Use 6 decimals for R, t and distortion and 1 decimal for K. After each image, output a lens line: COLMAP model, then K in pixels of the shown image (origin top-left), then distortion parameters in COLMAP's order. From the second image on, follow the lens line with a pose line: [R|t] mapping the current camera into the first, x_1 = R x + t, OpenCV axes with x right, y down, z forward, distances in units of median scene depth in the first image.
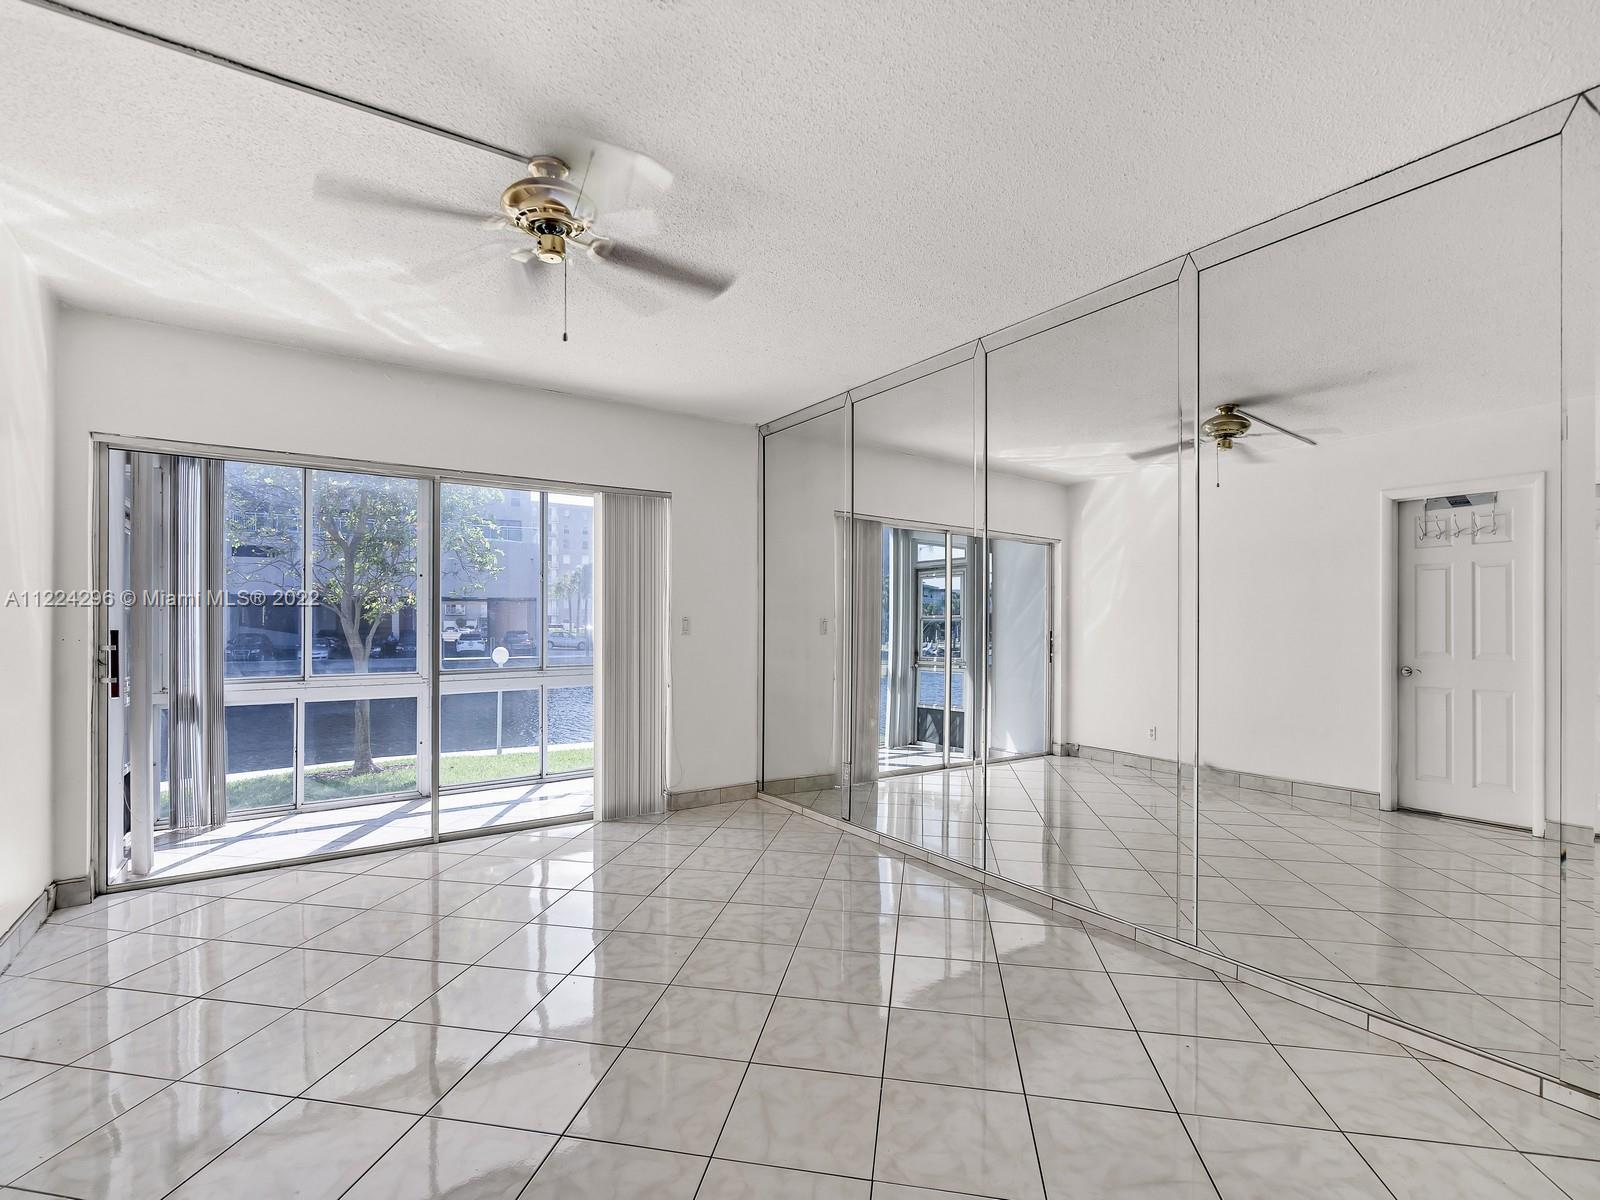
lens RADIAL K [[735.8, 0, 817.3], [0, 735.8, 615.8], [0, 0, 1]] dist [-0.013349, 0.000639]
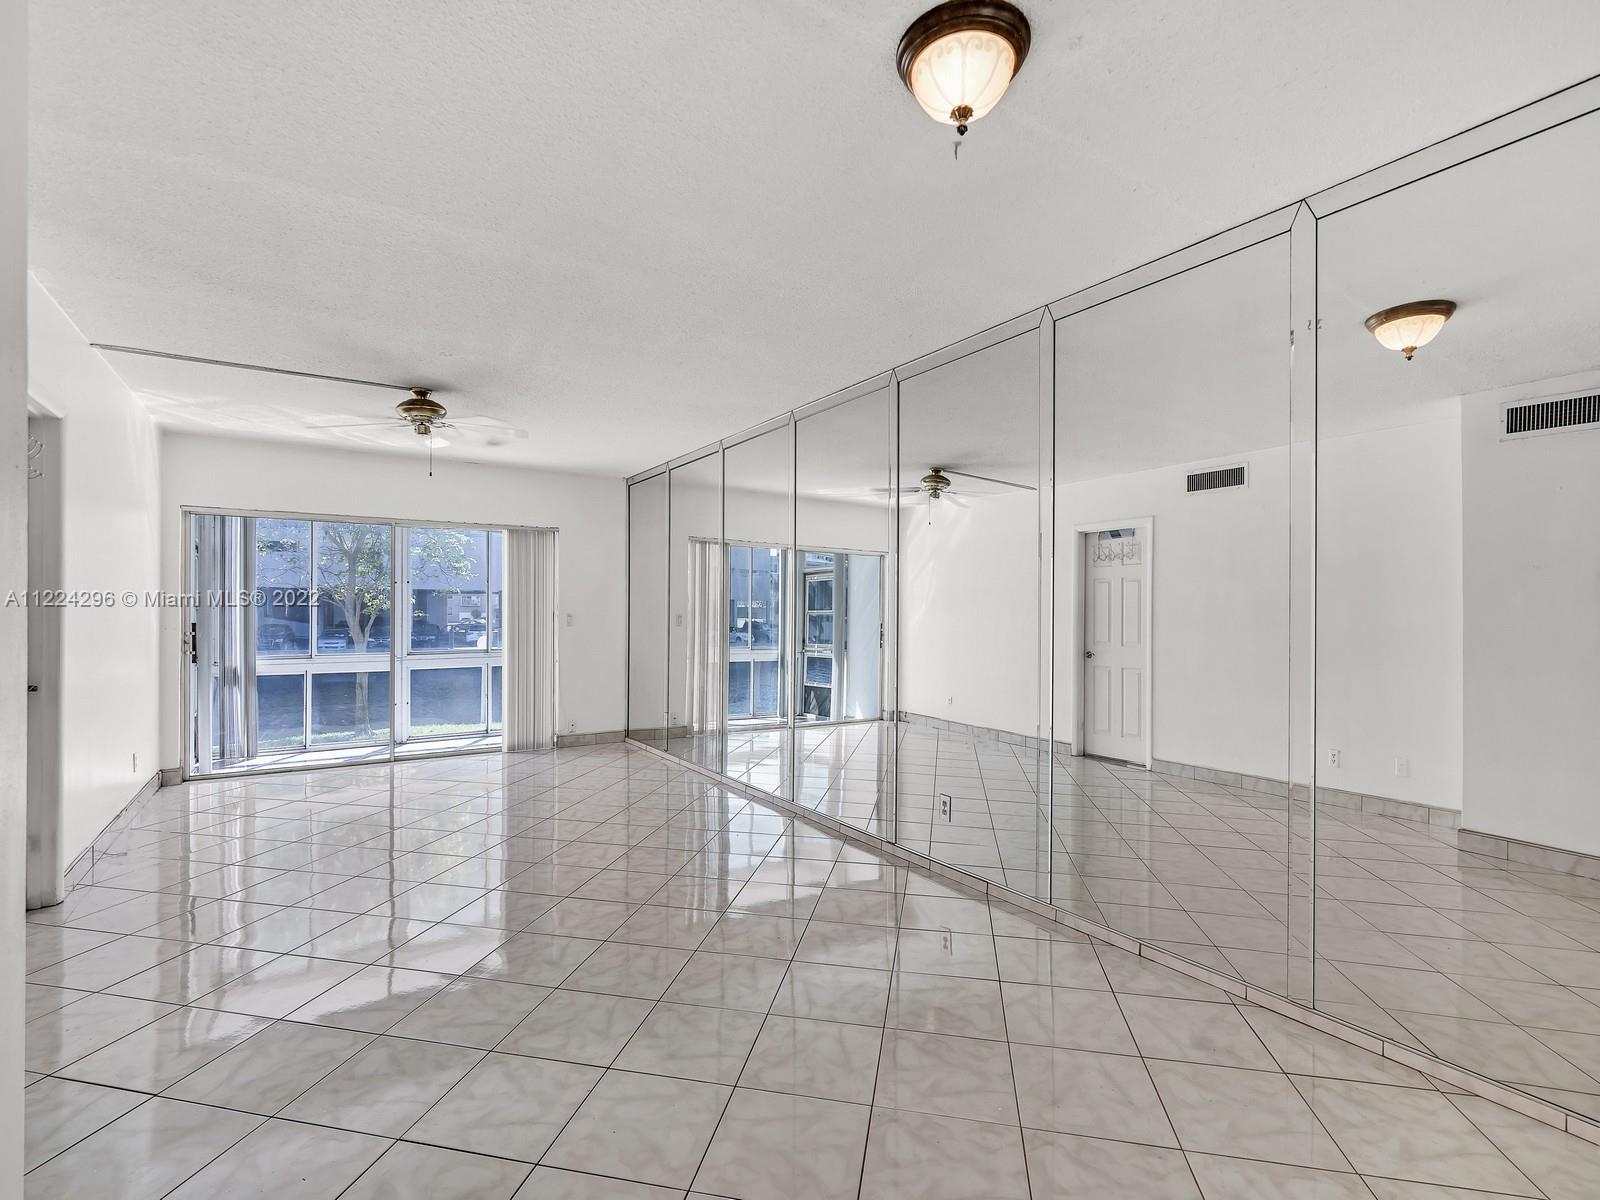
lens RADIAL K [[735.8, 0, 809.0], [0, 735.8, 609.1], [0, 0, 1]] dist [-0.013349, 0.000639]
pose [[0.999571, 0.003415, -0.029091, 0.316288], [-0.003291, 0.999985, 0.004314, -0.015331], [0.029105, -0.004216, 0.999567, -0.404777]]
